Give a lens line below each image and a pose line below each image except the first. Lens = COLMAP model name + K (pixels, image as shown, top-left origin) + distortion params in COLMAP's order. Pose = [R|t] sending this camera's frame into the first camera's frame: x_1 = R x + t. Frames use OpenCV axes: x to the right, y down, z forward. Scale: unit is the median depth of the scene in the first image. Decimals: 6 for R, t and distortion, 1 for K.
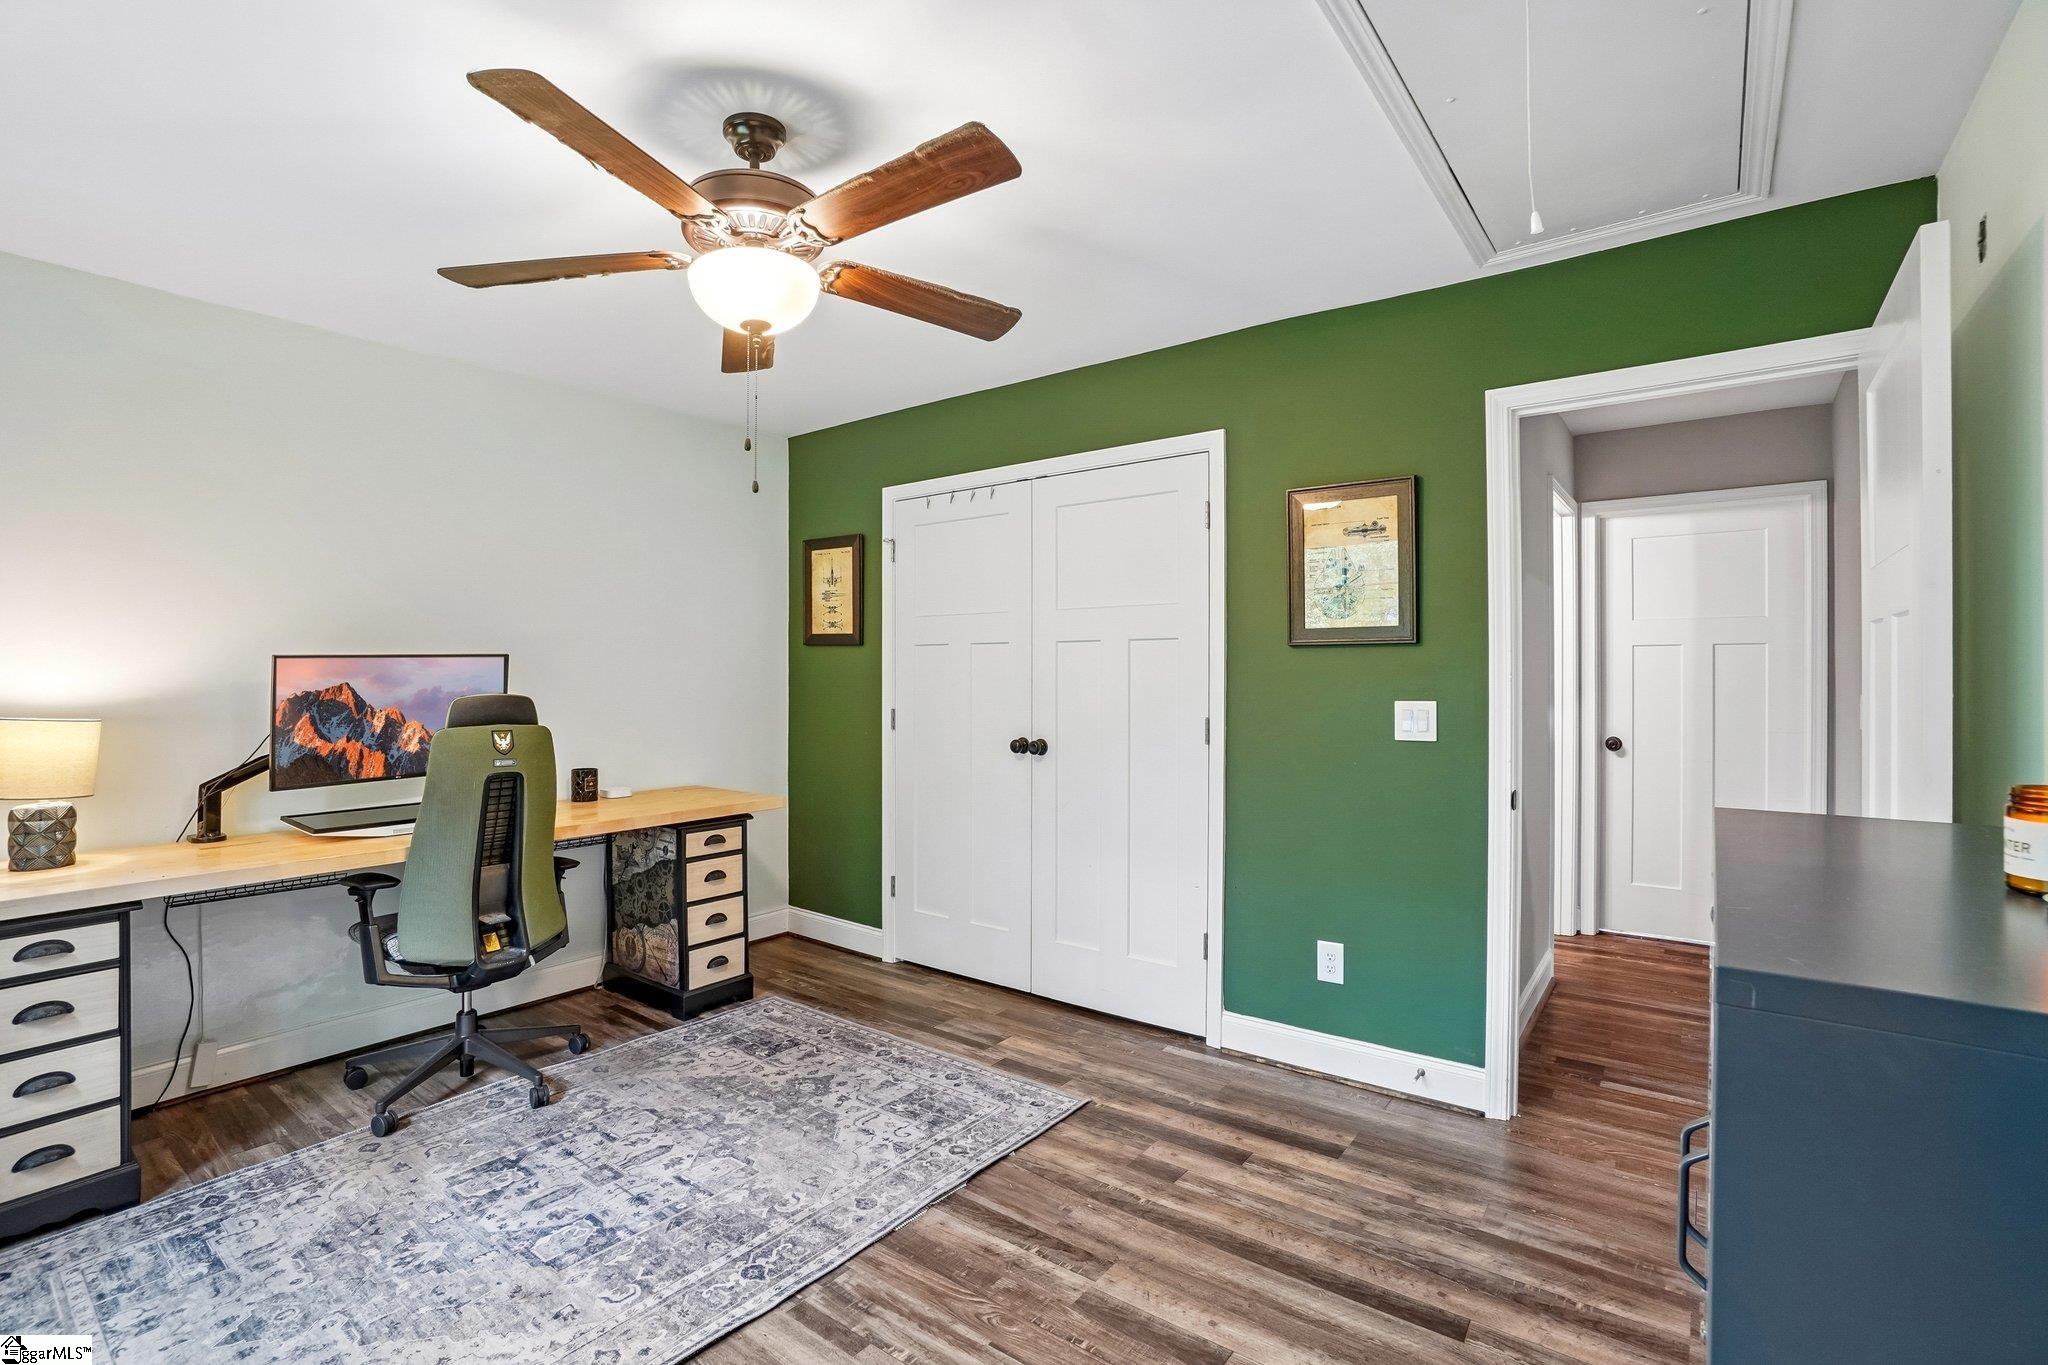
lens RADIAL K [[937.4, 0, 1033.9], [0, 937.4, 671.4], [0, 0, 1]] dist [-0.029633, 0.011780]
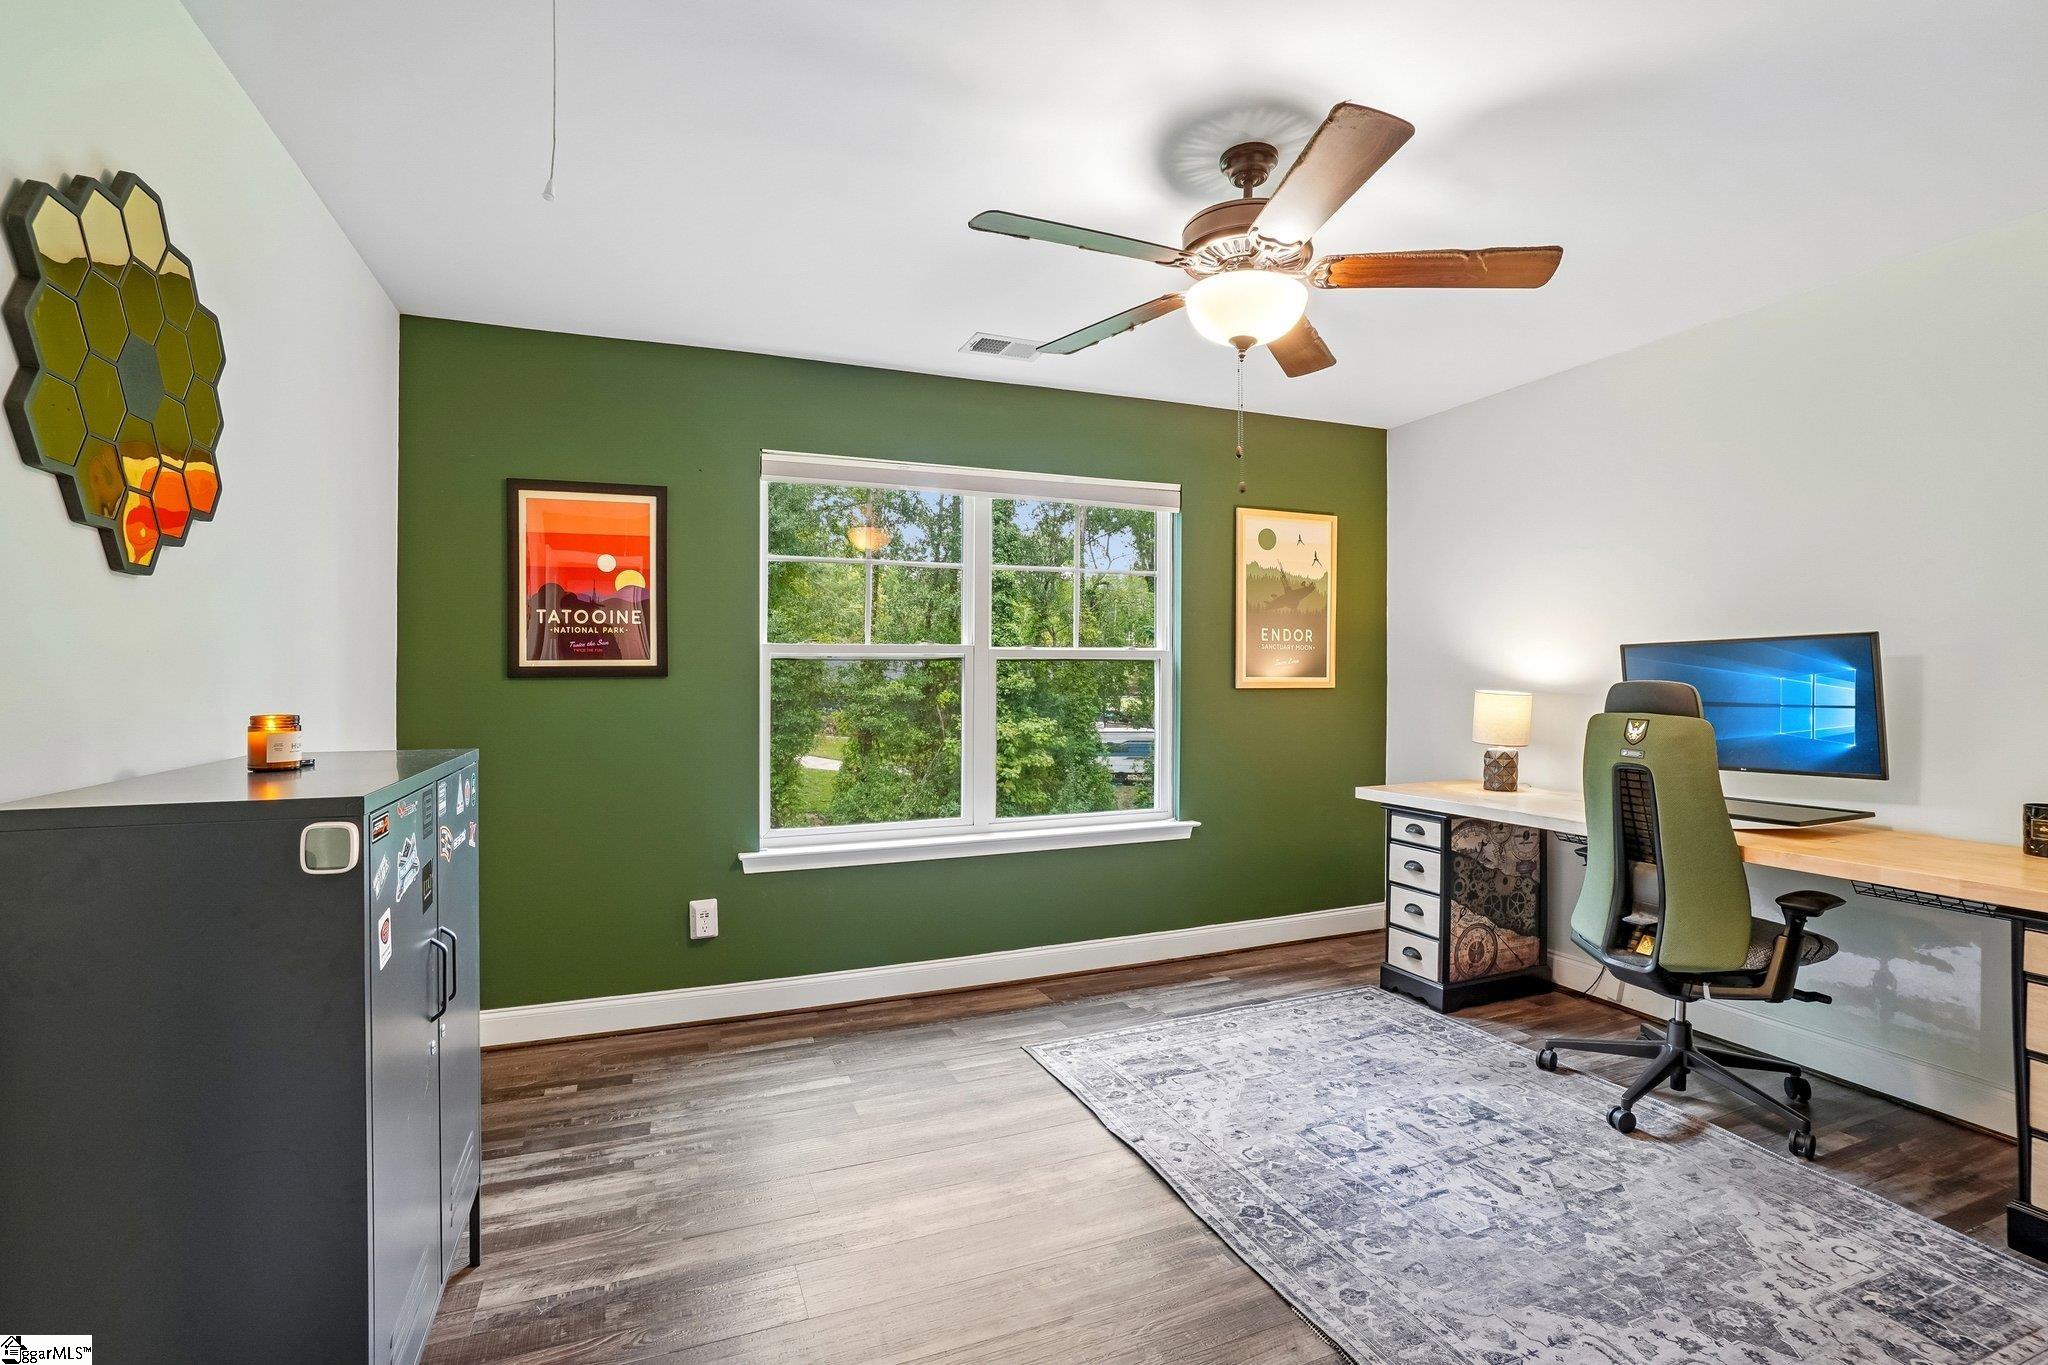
lens RADIAL K [[937.4, 0, 1025.2], [0, 937.4, 680.7], [0, 0, 1]] dist [-0.029633, 0.011780]
pose [[-0.501417, 0.009932, -0.865149, 0.622481], [0.002886, 0.999948, 0.009807, 0.016043], [0.865201, 0.002420, -0.501420, 1.075614]]
